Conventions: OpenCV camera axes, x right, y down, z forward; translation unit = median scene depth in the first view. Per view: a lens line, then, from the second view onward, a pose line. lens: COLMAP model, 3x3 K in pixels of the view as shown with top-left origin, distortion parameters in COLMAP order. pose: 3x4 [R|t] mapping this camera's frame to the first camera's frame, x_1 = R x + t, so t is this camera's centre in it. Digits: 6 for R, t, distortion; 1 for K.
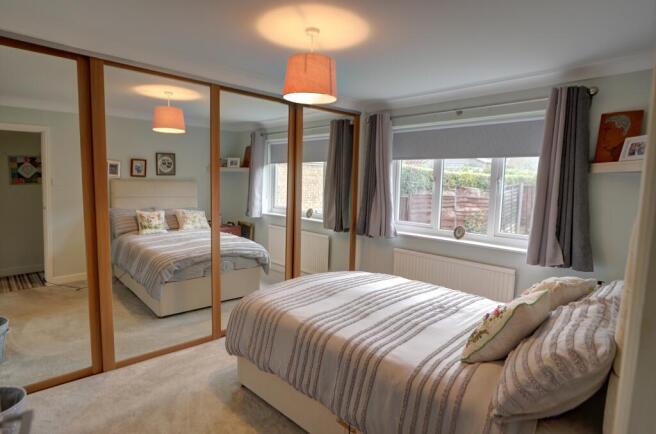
lens RADIAL K [[351.9, 0, 329.5], [0, 351.9, 218.1], [0, 0, 1]] dist [-0.052289, -0.000135]
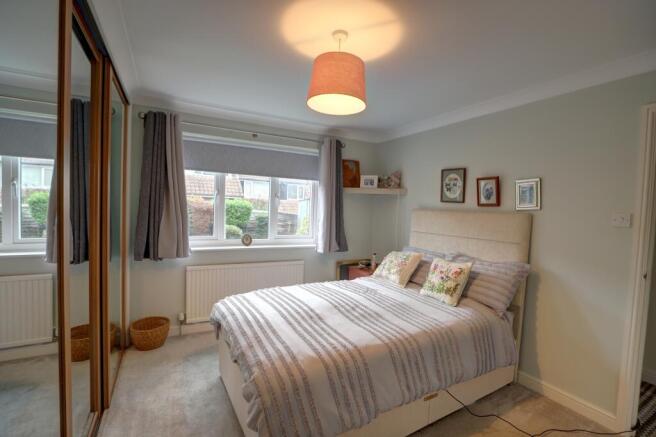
lens RADIAL K [[297.4, 0, 330.8], [0, 297.4, 216.9], [0, 0, 1]] dist [-0.016469, -0.000039]
pose [[0.258063, -0.058914, 0.964330, -0.653227], [0.060977, 0.997142, 0.044600, -0.080055], [-0.964202, 0.047293, 0.260918, 0.642015]]
